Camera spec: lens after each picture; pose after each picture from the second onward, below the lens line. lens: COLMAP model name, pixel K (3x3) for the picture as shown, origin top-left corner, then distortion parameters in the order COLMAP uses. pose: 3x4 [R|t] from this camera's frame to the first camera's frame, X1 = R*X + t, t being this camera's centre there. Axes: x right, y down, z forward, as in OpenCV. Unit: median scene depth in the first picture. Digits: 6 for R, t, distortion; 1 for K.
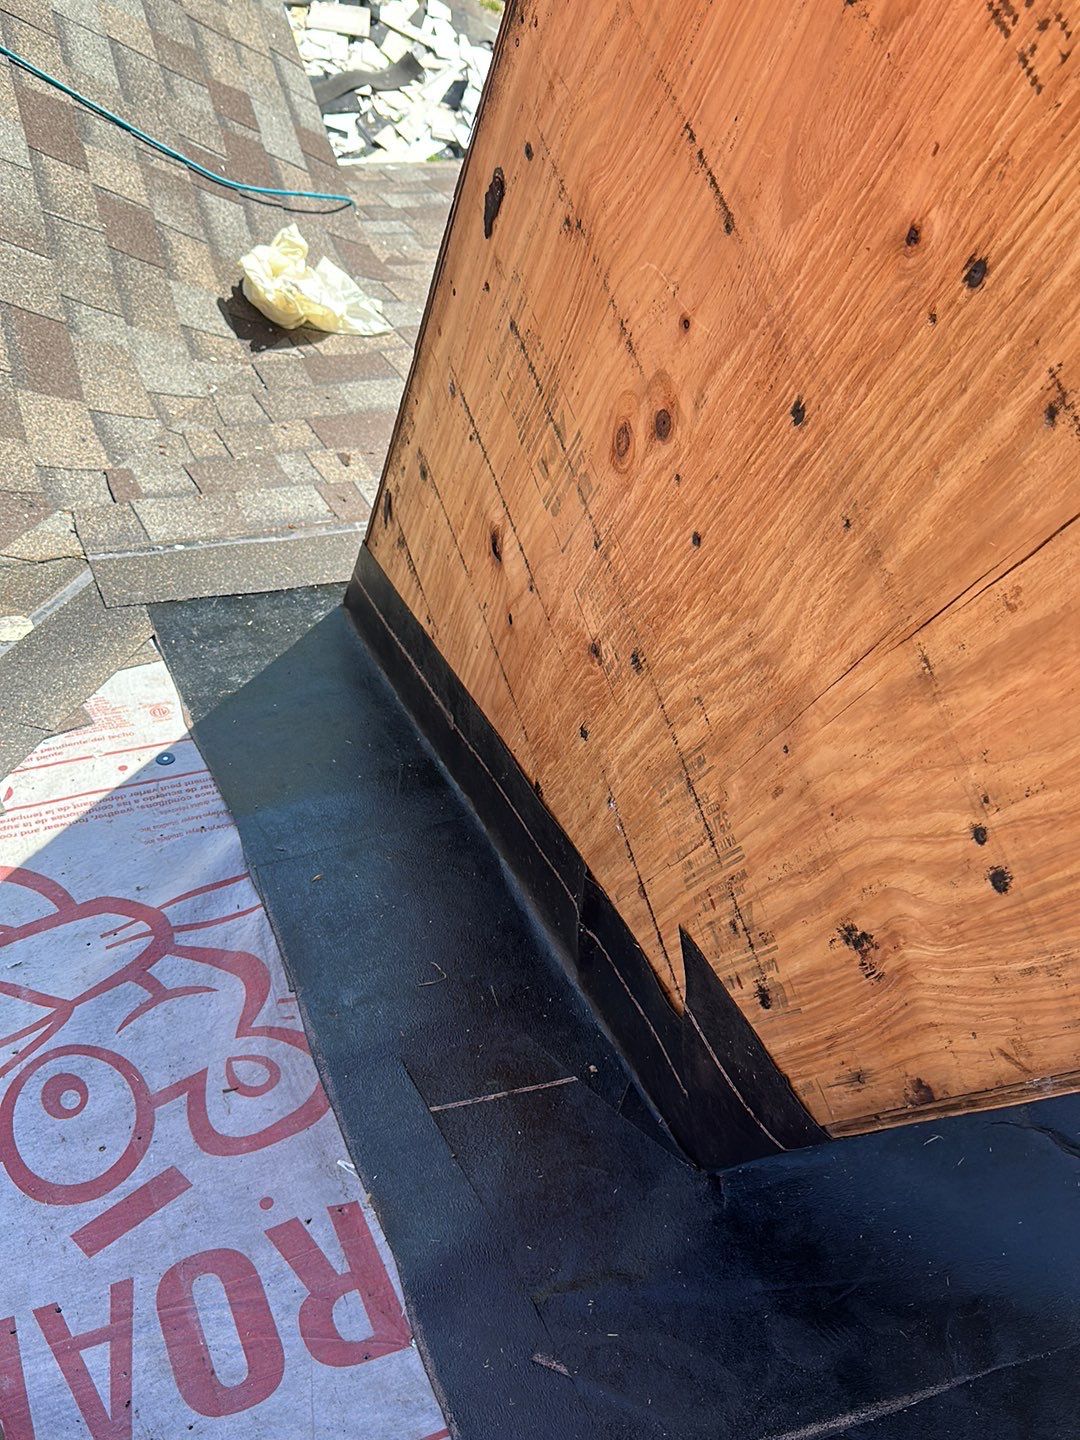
lens RADIAL K [[1284.4, 0, 540.0], [0, 1284.4, 720.0], [0, 0, 1]] dist [0.174209, -0.355074]
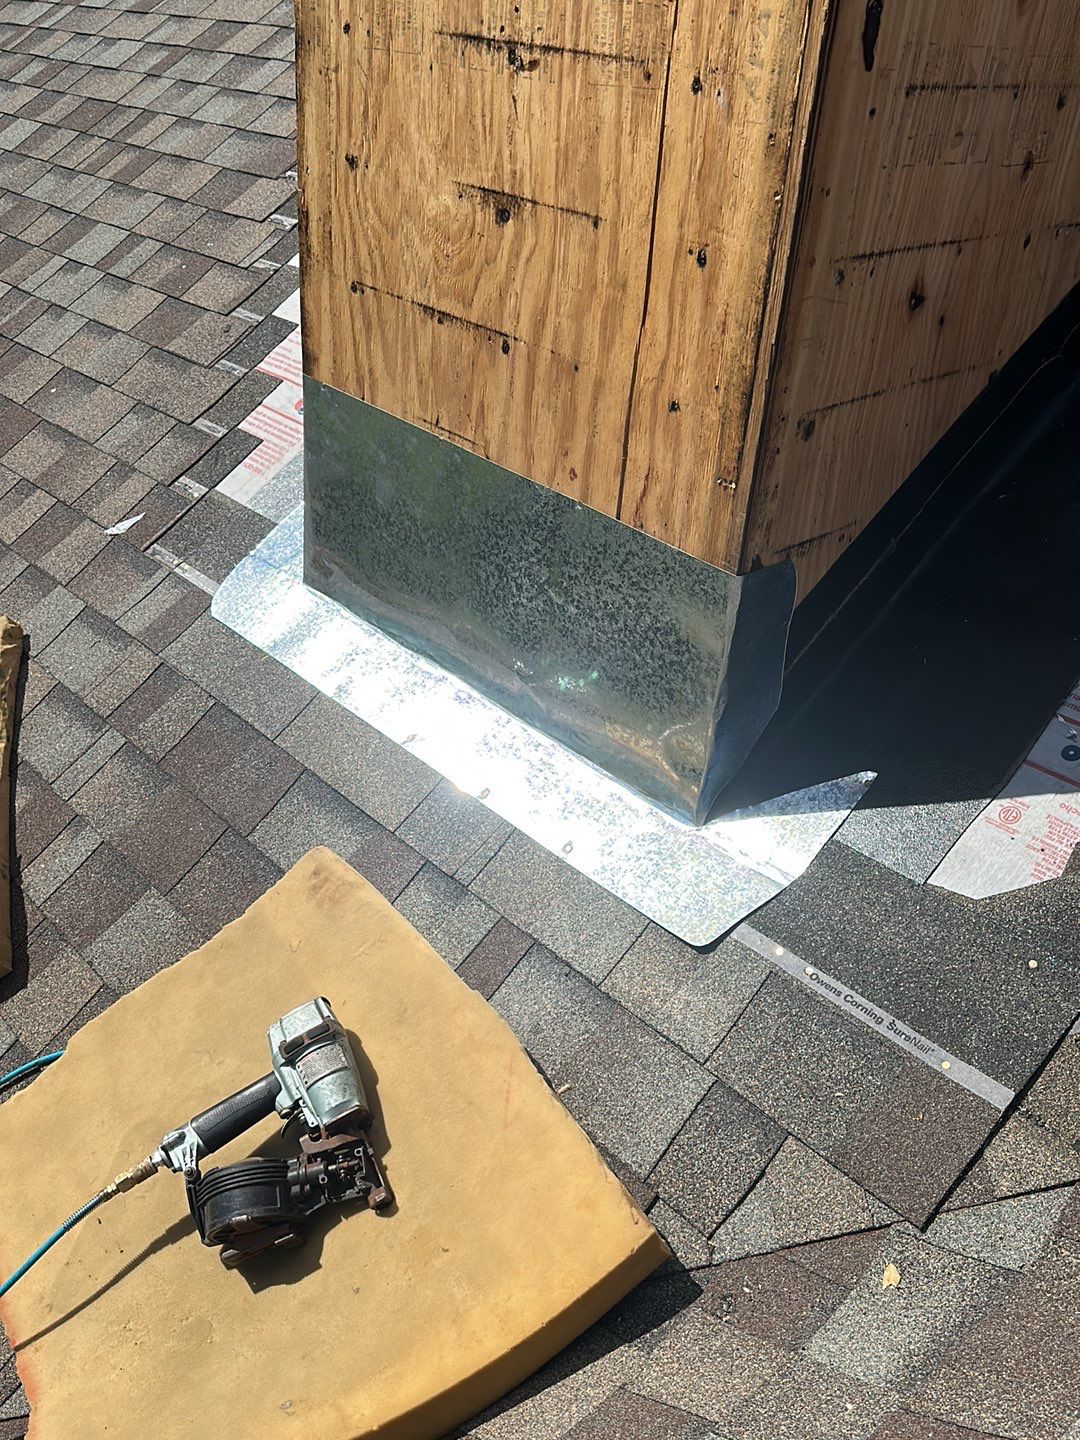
lens RADIAL K [[1285.3, 0, 536.8], [0, 1285.3, 722.4], [0, 0, 1]] dist [0.169203, -0.369900]
pose [[-0.366786, -0.696248, 0.617015, -0.968978], [0.776072, 0.136743, 0.615641, -1.158622], [-0.513011, 0.704656, 0.490183, 0.976142]]
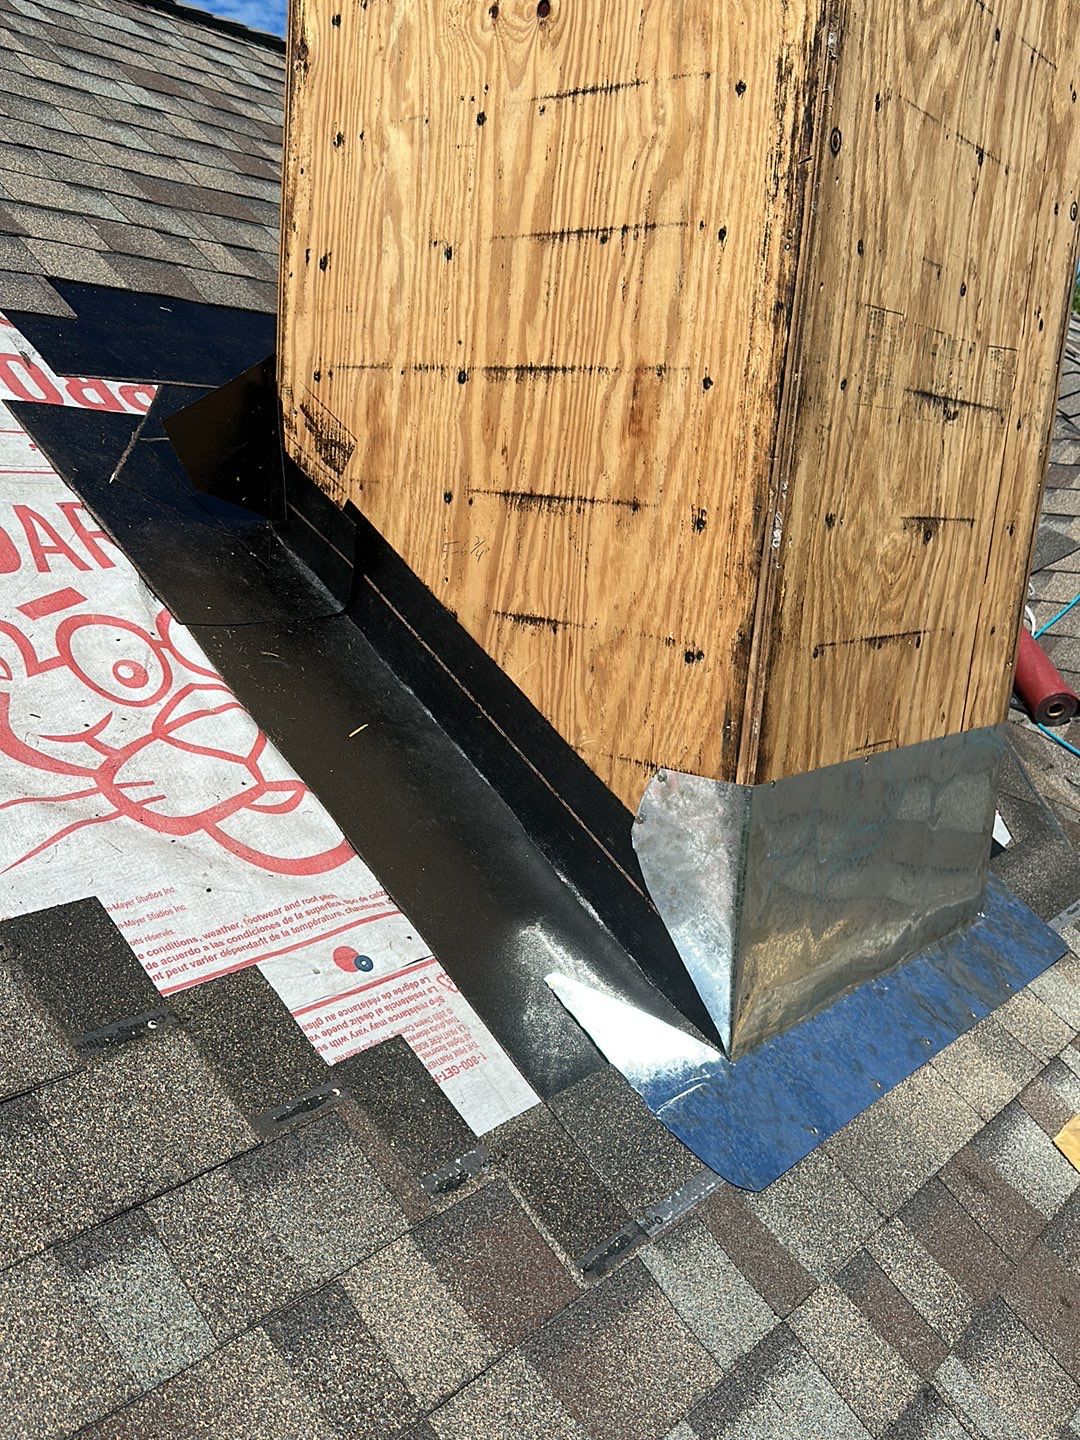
lens RADIAL K [[1265.6, 0, 537.8], [0, 1265.6, 726.0], [0, 0, 1]] dist [0.157526, -0.332287]
pose [[-0.796055, -0.215947, -0.565389, 1.420684], [-0.601967, 0.185710, 0.776626, -1.293974], [-0.062711, 0.958582, -0.277828, 1.956716]]
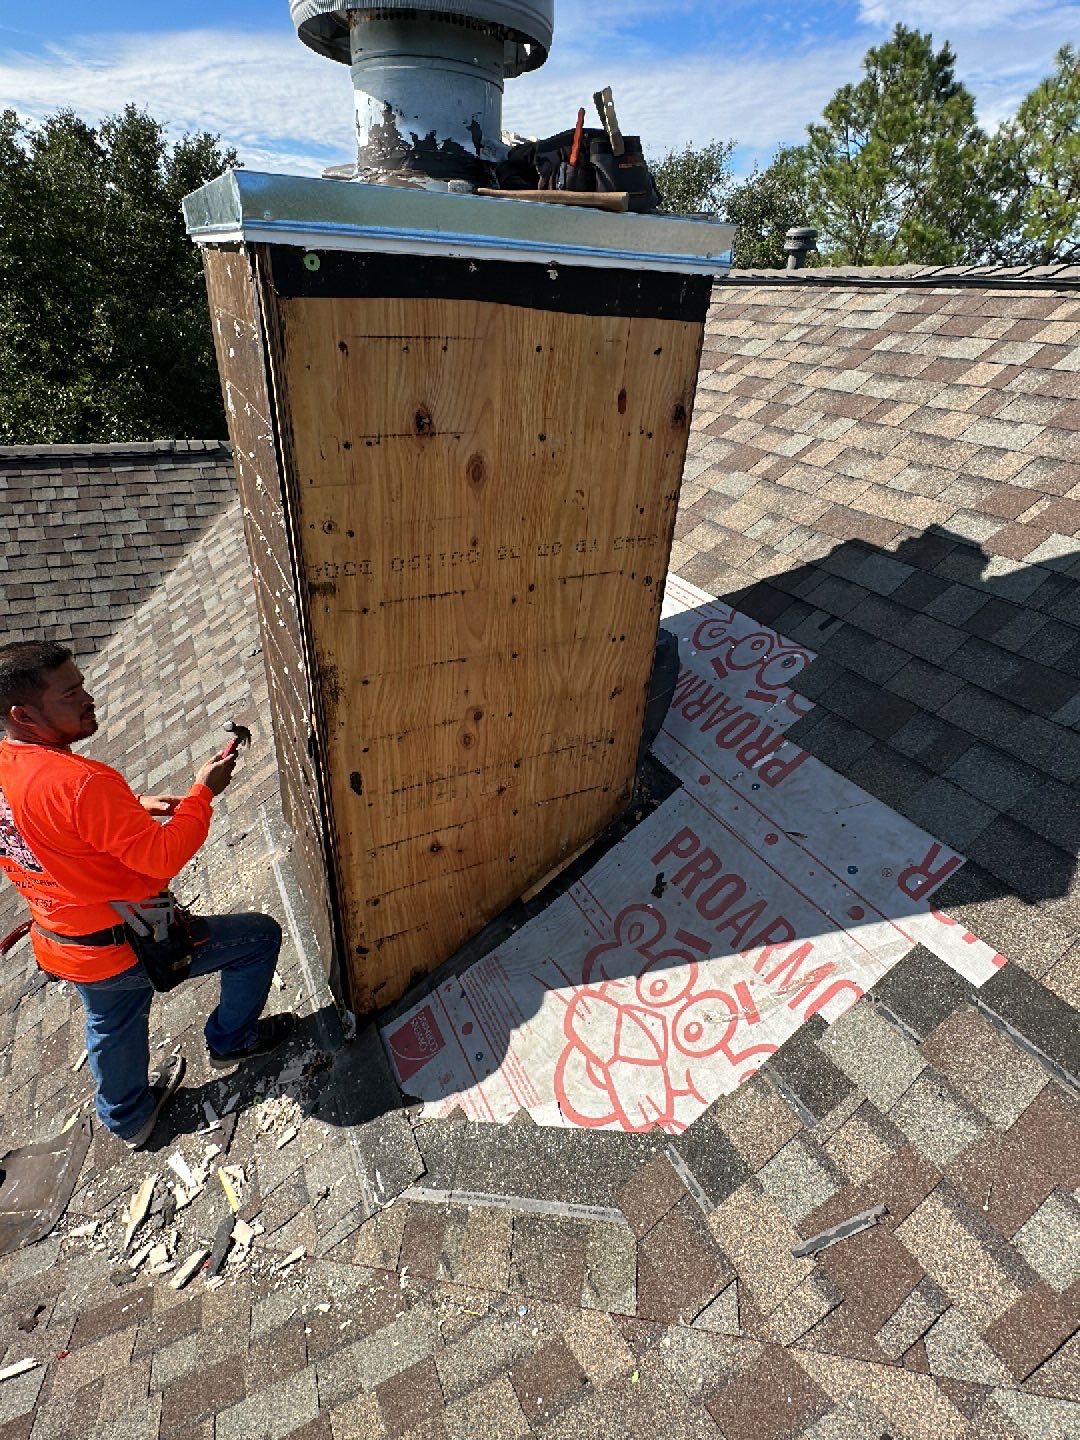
lens RADIAL K [[732.1, 0, 542.5], [0, 732.1, 718.4], [0, 0, 1]] dist [0.000255, -0.000455]
pose [[-0.115921, -0.728435, 0.675236, -0.954237], [0.877851, 0.242916, 0.412759, -0.684592], [-0.464694, 0.640604, 0.611298, -0.170896]]
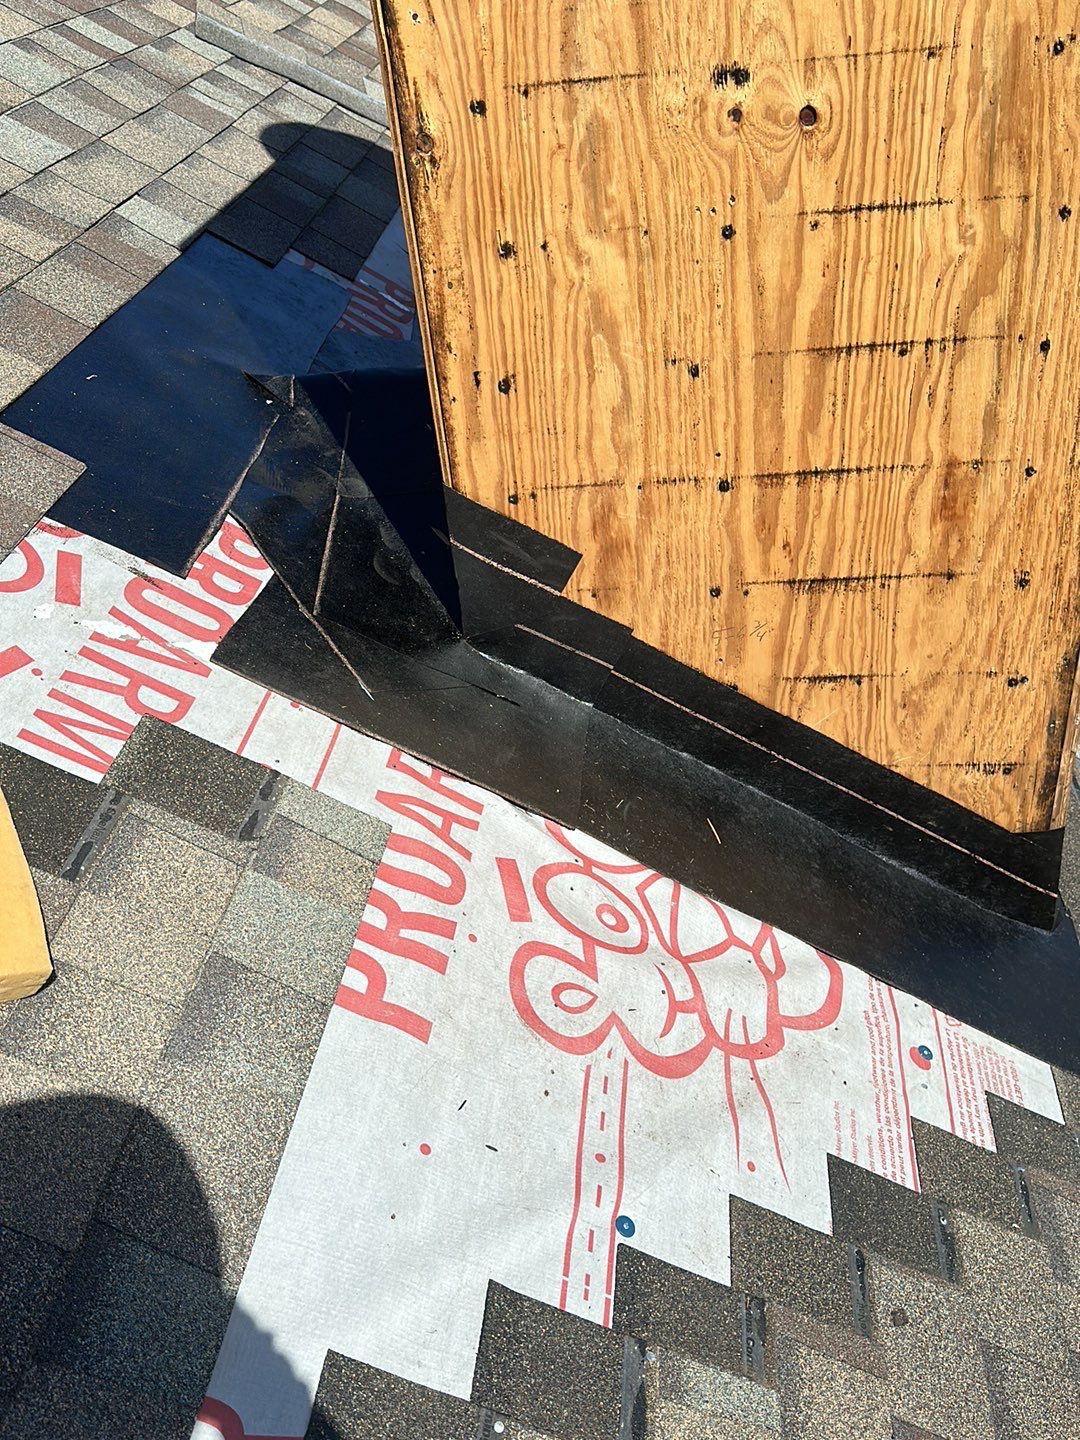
lens RADIAL K [[1275.1, 0, 540.0], [0, 1275.1, 720.0], [0, 0, 1]] dist [0.182462, -0.416768]
pose [[-0.435152, 0.306219, -0.846683, 2.151719], [-0.837343, 0.207979, 0.505571, -0.682462], [0.330908, 0.928964, 0.165908, 1.105776]]
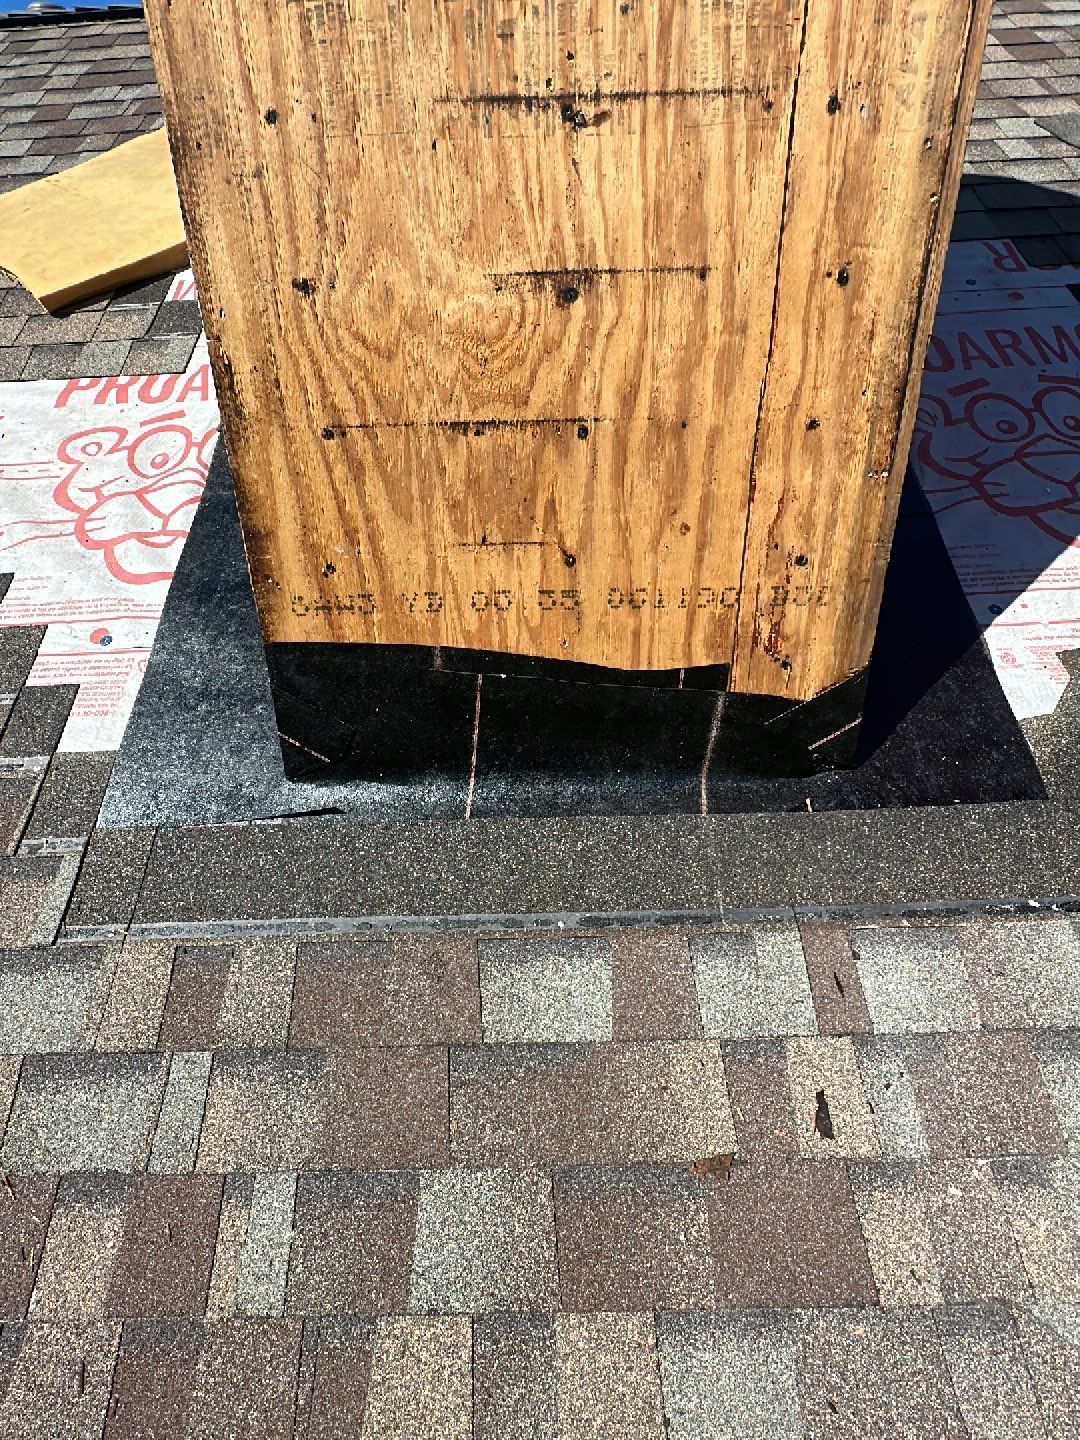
lens RADIAL K [[732.1, 0, 542.5], [0, 732.1, 718.4], [0, 0, 1]] dist [0.000255, -0.000455]
pose [[-0.918852, -0.353006, 0.176348, -0.019856], [0.208710, -0.055485, 0.976402, -1.175596], [-0.334891, 0.933974, 0.124659, 1.599090]]
